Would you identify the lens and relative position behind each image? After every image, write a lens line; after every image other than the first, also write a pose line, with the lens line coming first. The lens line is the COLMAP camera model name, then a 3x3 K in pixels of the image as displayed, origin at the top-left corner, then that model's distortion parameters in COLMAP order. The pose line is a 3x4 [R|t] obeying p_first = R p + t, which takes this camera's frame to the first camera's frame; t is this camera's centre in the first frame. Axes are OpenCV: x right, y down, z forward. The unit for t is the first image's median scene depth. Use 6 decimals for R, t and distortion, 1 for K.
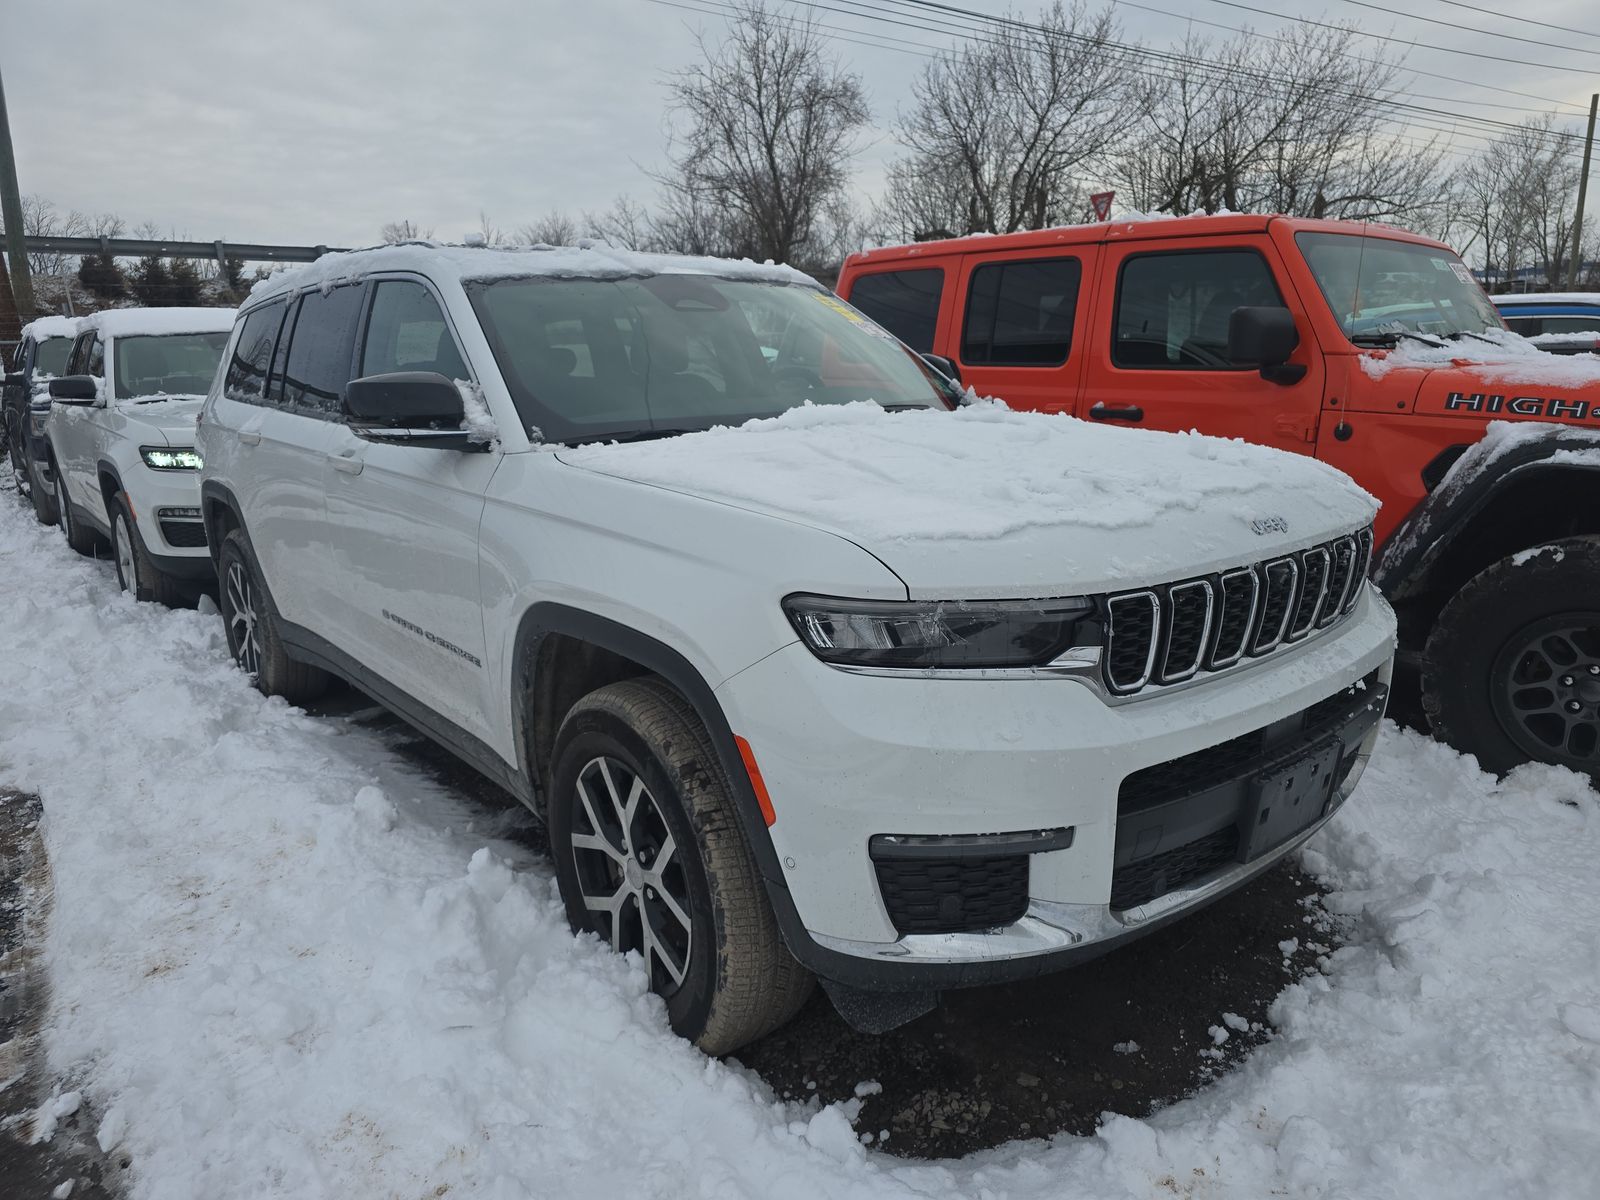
lens RADIAL K [[1071.2, 0, 807.9], [0, 1071.2, 603.2], [0, 0, 1]] dist [0.044305, -0.030701]
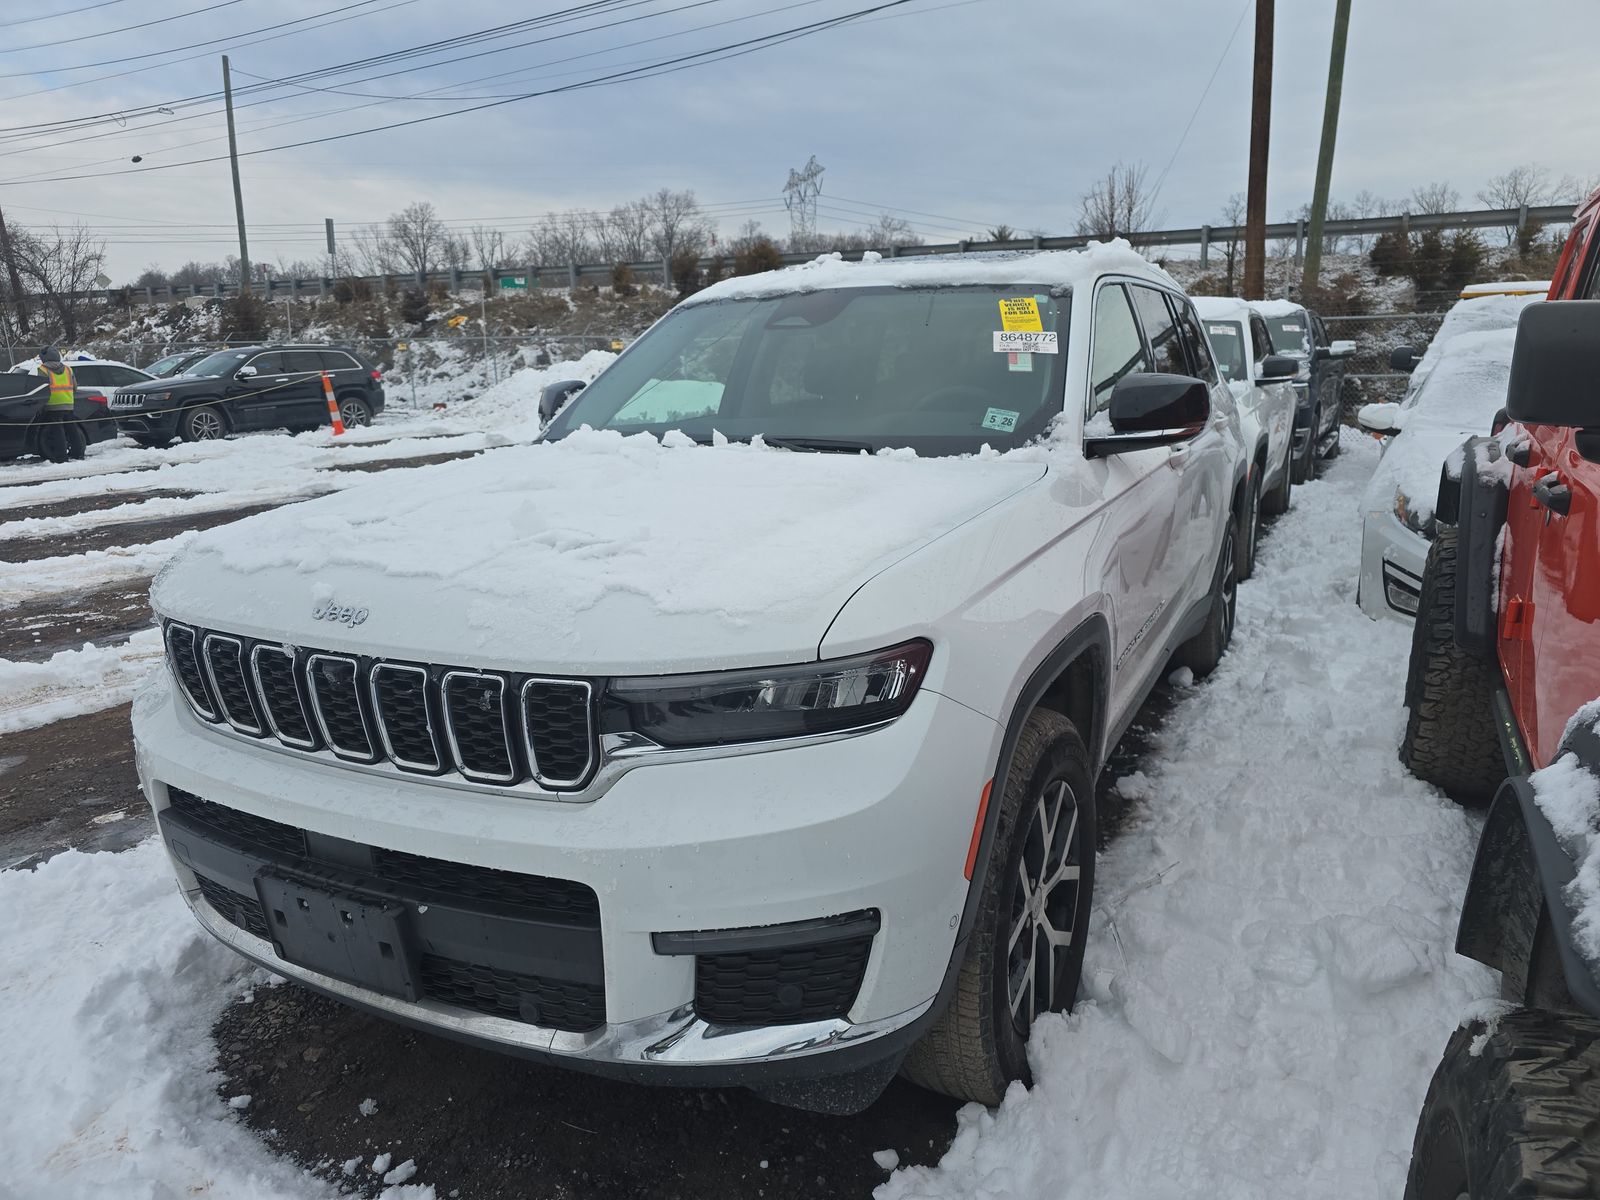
lens RADIAL K [[1071.2, 0, 807.9], [0, 1071.2, 603.2], [0, 0, 1]] dist [0.044305, -0.030701]
pose [[0.408353, 0.225787, -0.884459, 0.589409], [-0.200249, 0.967482, 0.154527, -0.126524], [0.890588, 0.114011, 0.440288, 0.420103]]
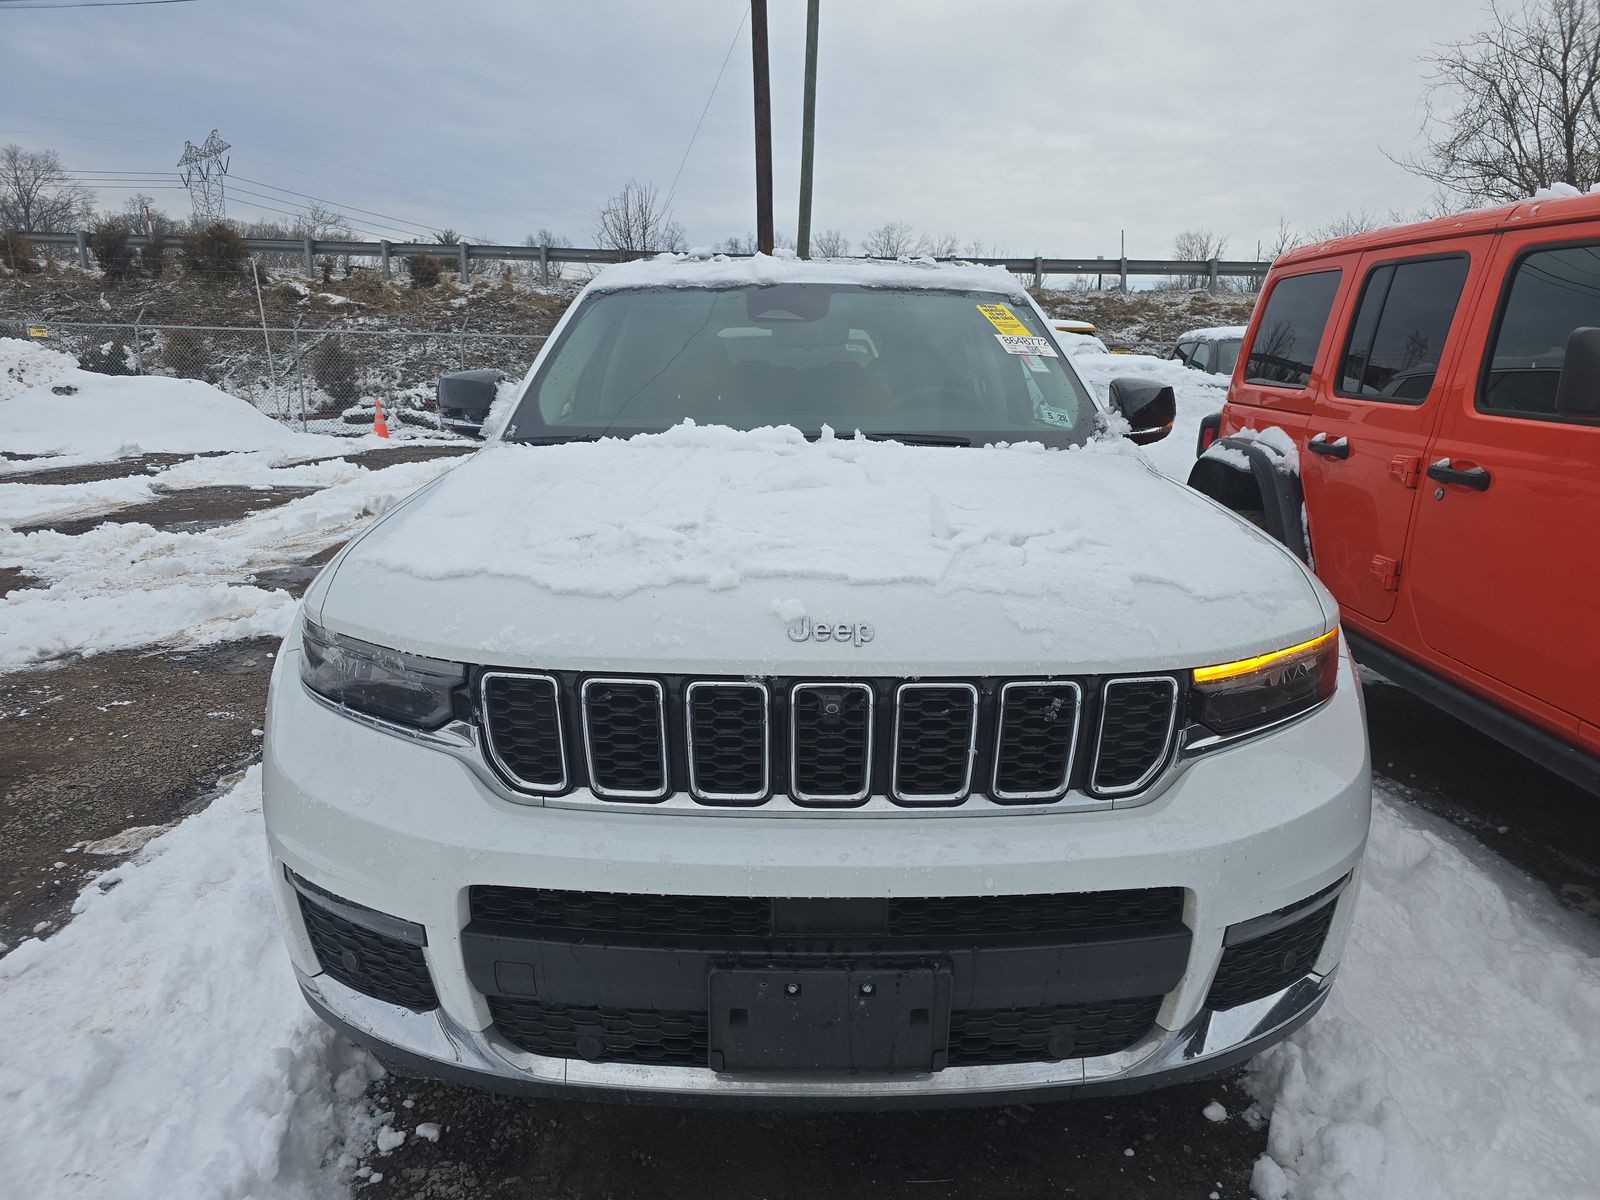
lens RADIAL K [[1071.2, 0, 807.9], [0, 1071.2, 603.2], [0, 0, 1]] dist [0.044305, -0.030701]
pose [[0.788578, 0.170913, -0.590706, 0.366014], [-0.174688, 0.983287, 0.051297, -0.054418], [0.589601, 0.062738, 0.805255, 0.180082]]
